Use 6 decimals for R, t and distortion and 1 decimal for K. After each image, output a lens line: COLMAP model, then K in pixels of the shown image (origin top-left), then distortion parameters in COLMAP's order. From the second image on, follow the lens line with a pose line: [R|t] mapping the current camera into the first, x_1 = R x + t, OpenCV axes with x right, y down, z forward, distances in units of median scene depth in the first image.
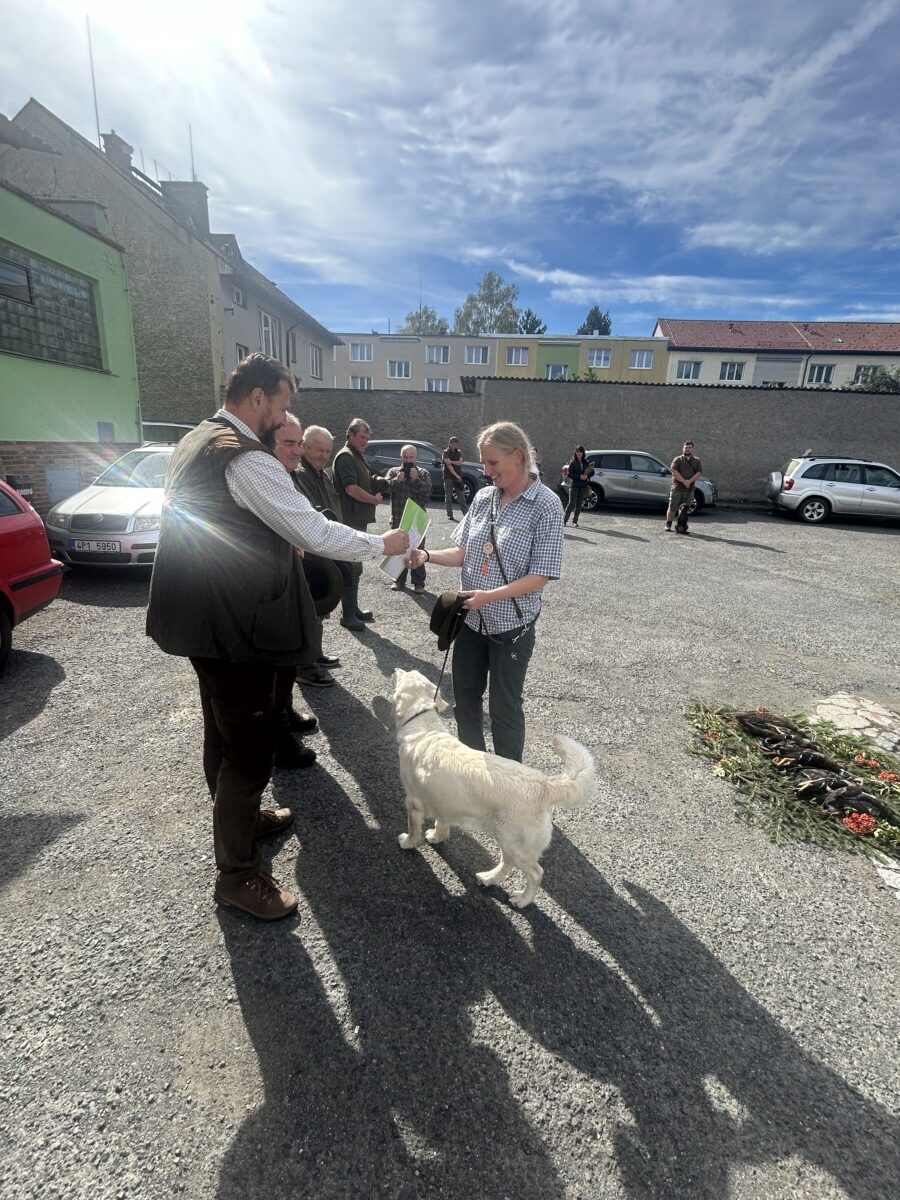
lens RADIAL K [[546.3, 0, 449.1], [0, 546.3, 599.9], [0, 0, 1]] dist [-0.009050, 0.006447]
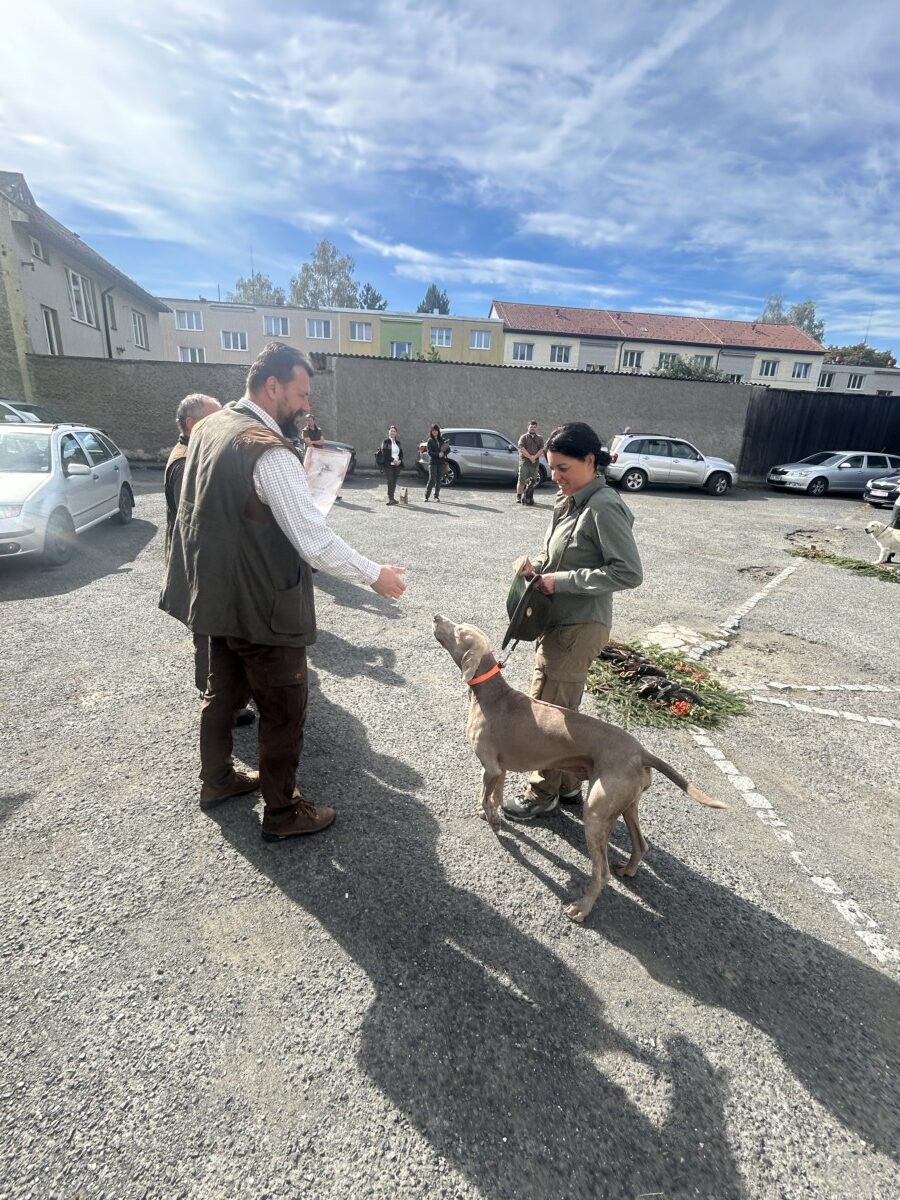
lens RADIAL K [[543.9, 0, 450.0], [0, 543.9, 600.0], [0, 0, 1]] dist [-0.004295, 0.006339]
pose [[0.964703, -0.080905, 0.250603, -0.066368], [0.071192, 0.996326, 0.047599, 0.020724], [-0.253533, -0.028078, 0.966919, -0.087943]]
